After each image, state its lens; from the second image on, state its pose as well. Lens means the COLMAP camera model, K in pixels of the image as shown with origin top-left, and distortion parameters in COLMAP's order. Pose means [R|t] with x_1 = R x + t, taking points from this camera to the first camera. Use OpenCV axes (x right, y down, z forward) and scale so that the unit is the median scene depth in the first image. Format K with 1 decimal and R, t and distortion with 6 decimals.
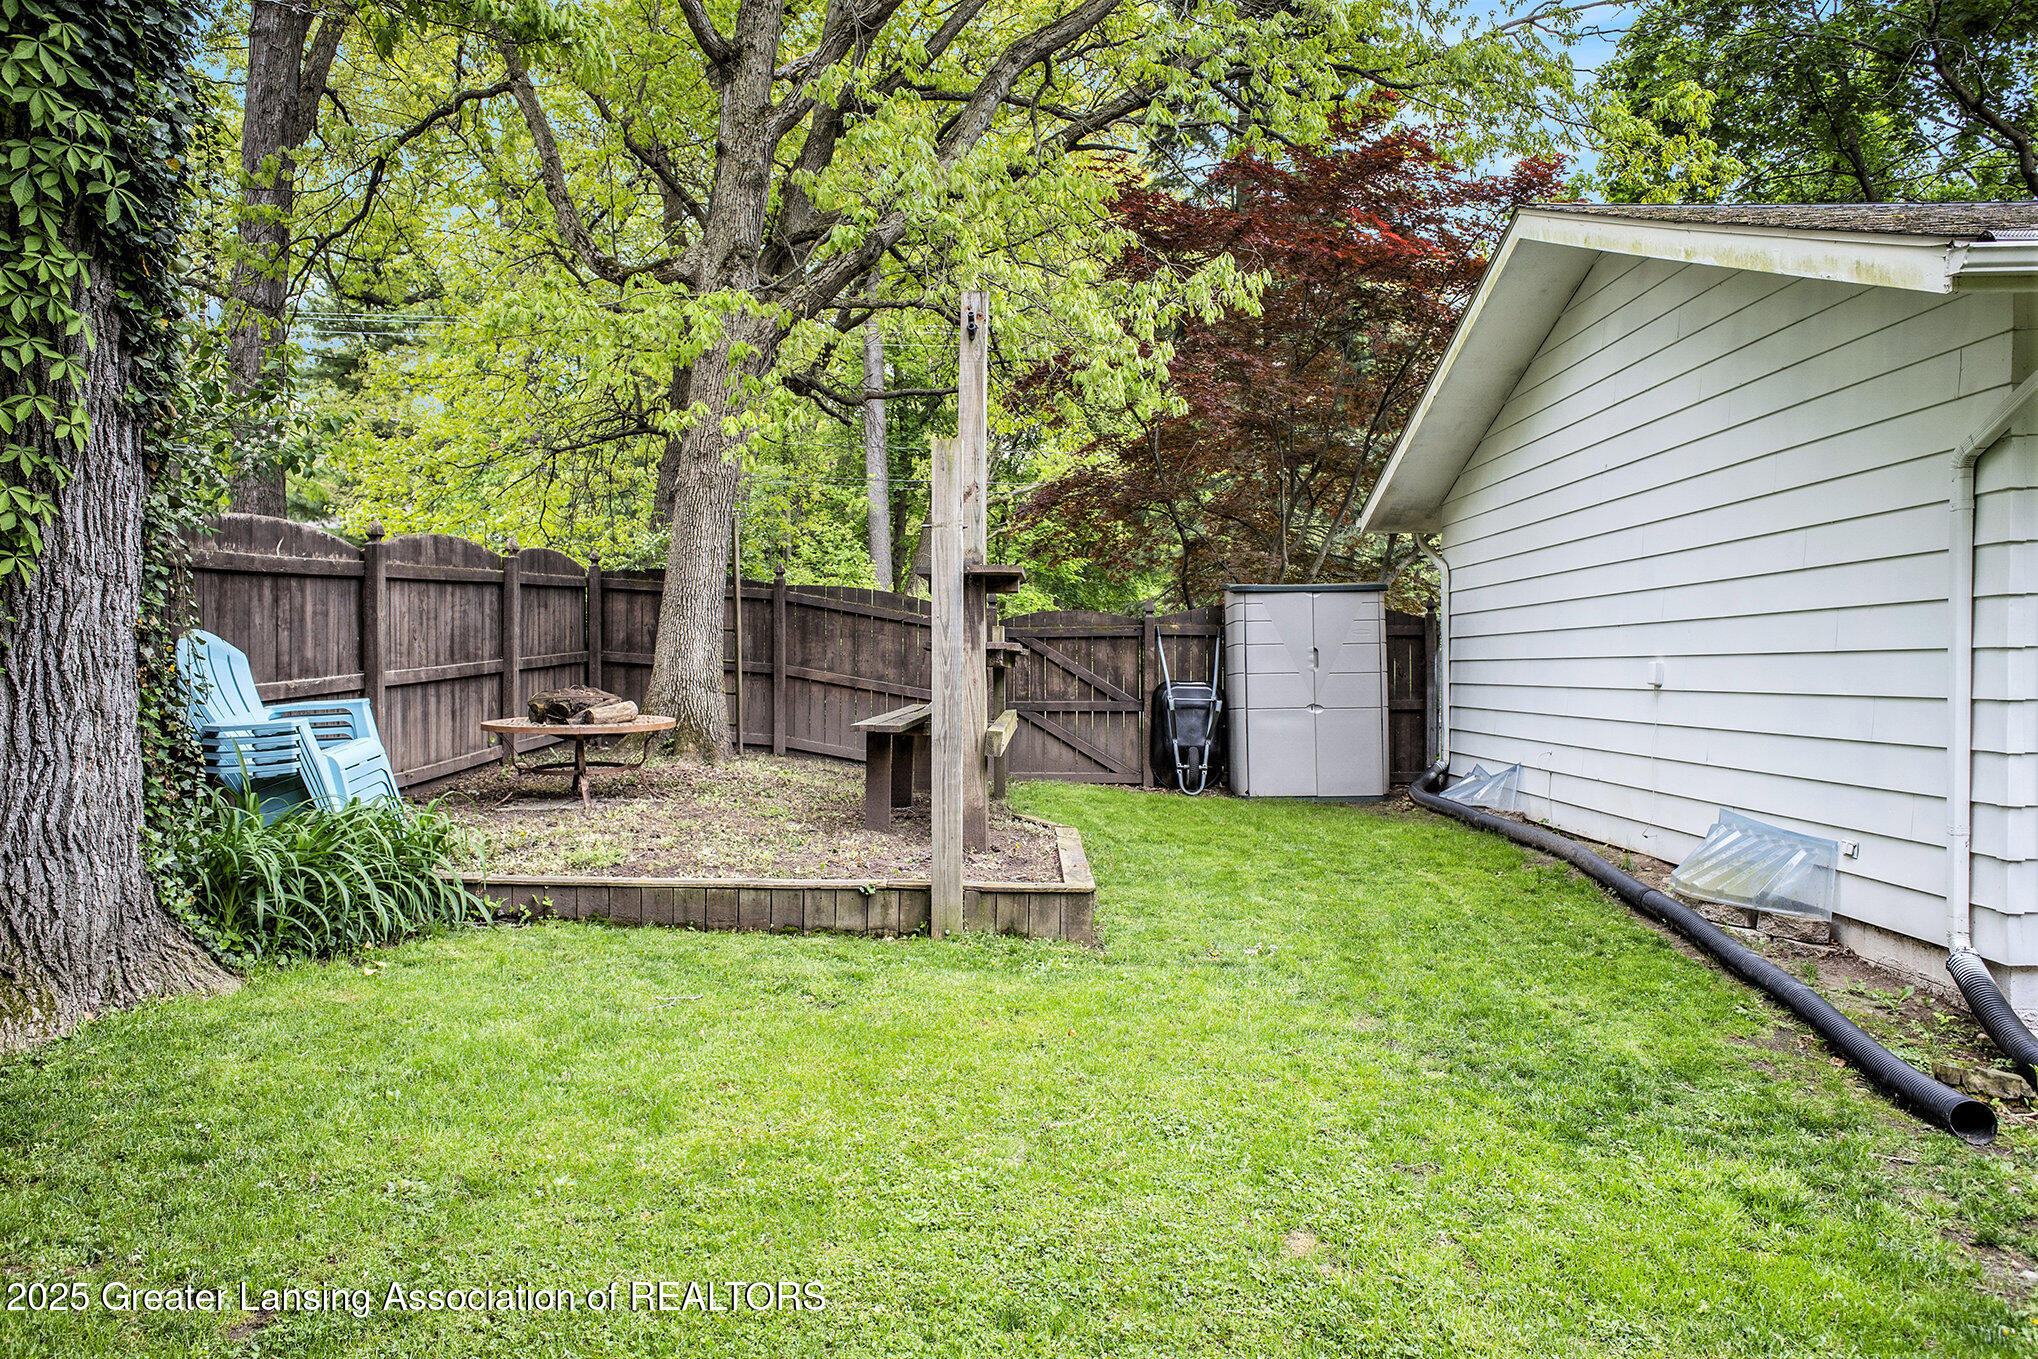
lens RADIAL K [[1530.1, 0, 1019.0], [0, 1530.1, 679.5], [0, 0, 1]] dist [-0.038409, 0.101567]
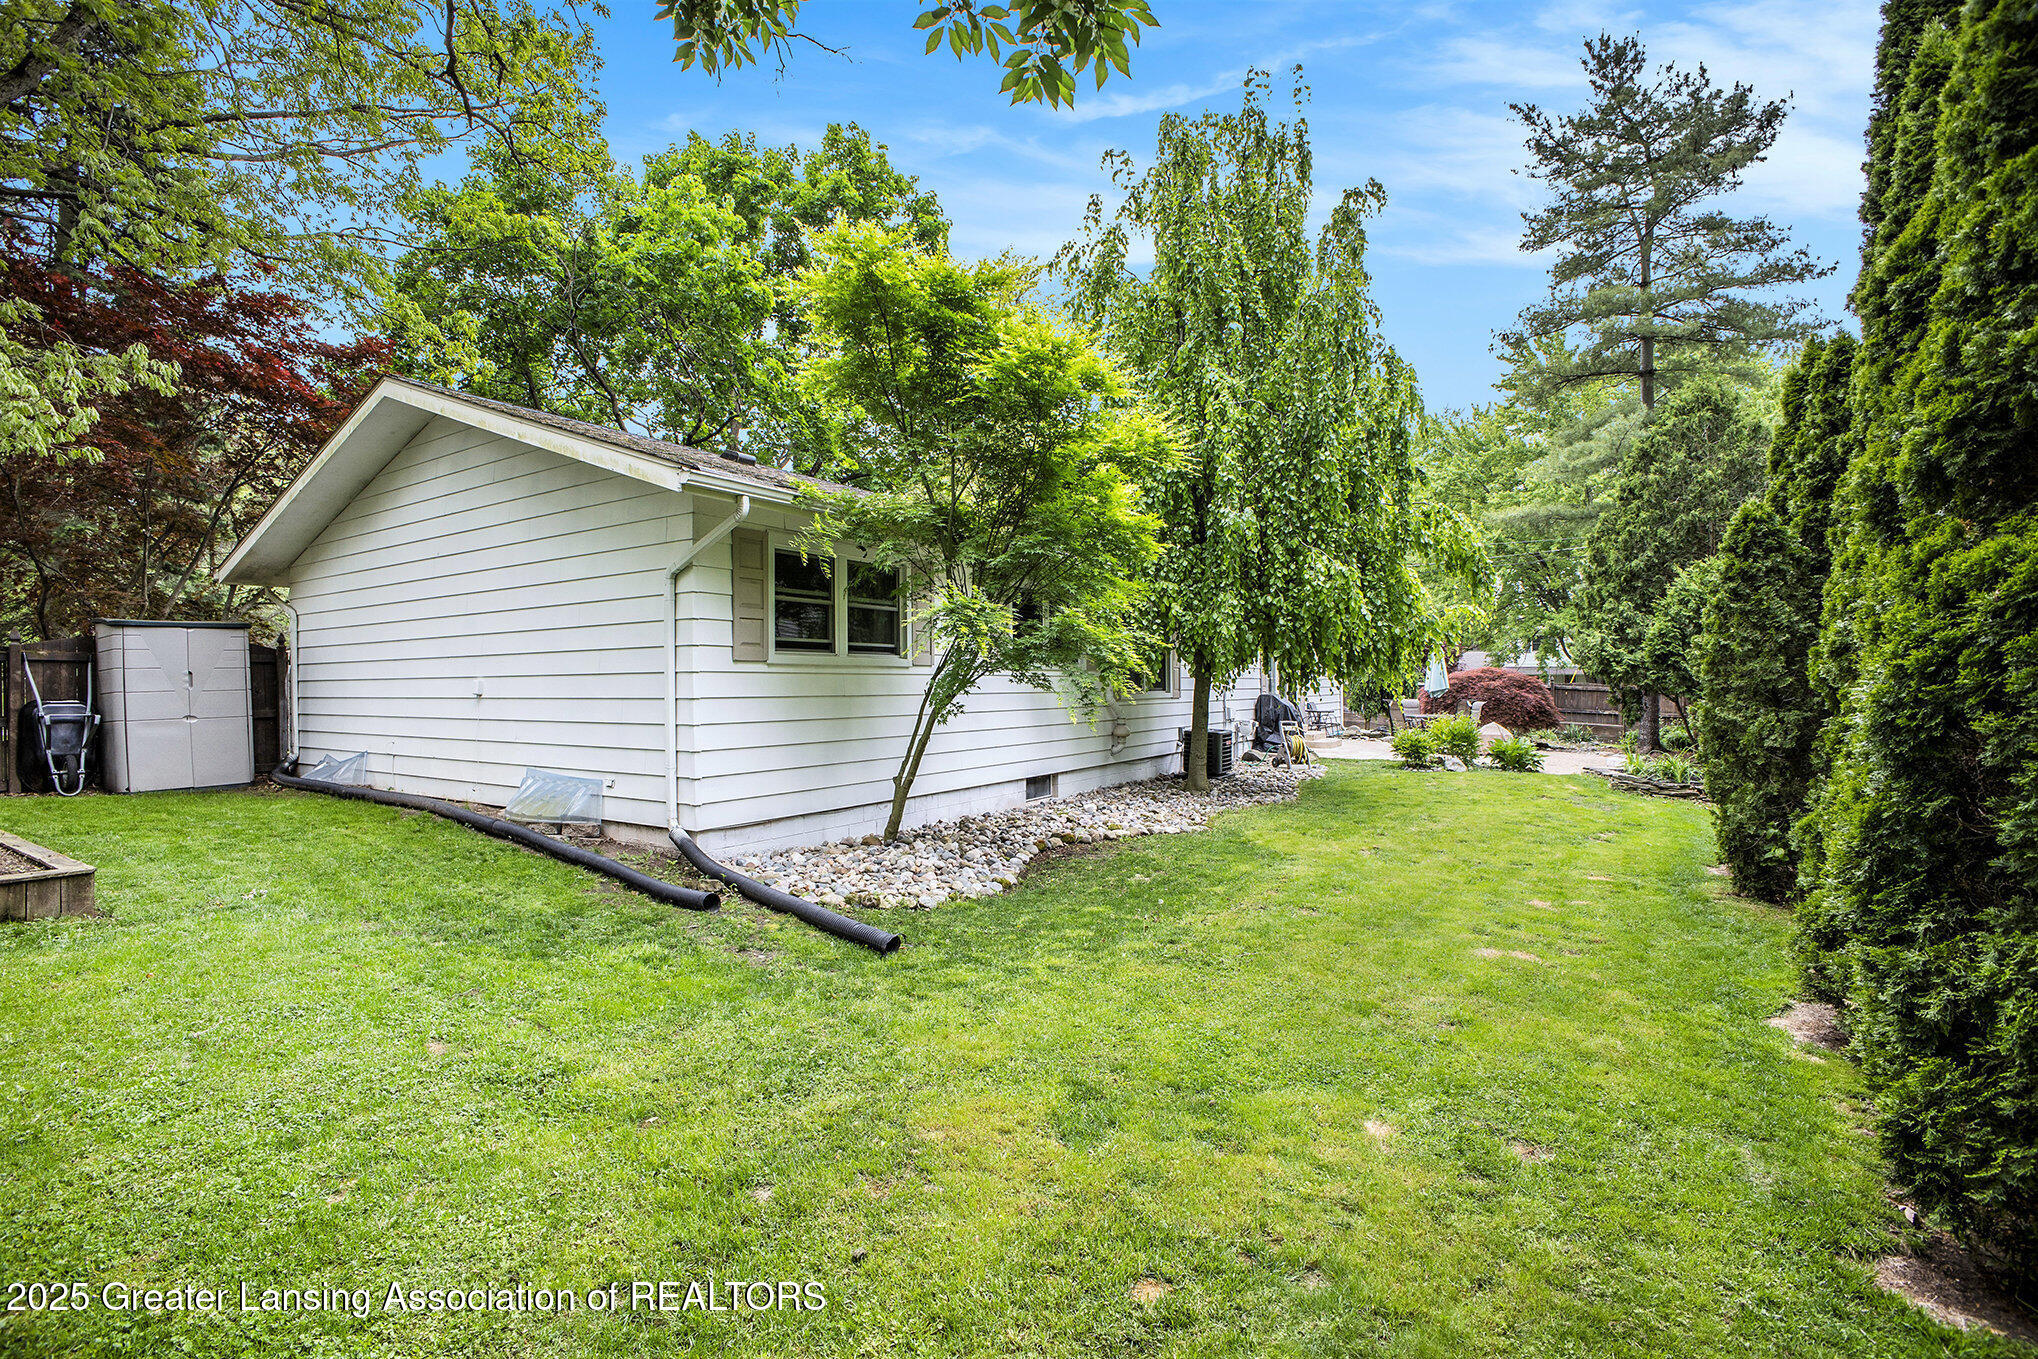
lens RADIAL K [[989.7, 0, 1019.0], [0, 989.7, 679.5], [0, 0, 1]] dist [-0.001733, 0.000422]
pose [[0.521934, -0.005003, 0.852971, -0.204343], [0.017549, 0.999834, -0.004874, 0.003113], [-0.852805, 0.017513, 0.521935, -0.028476]]
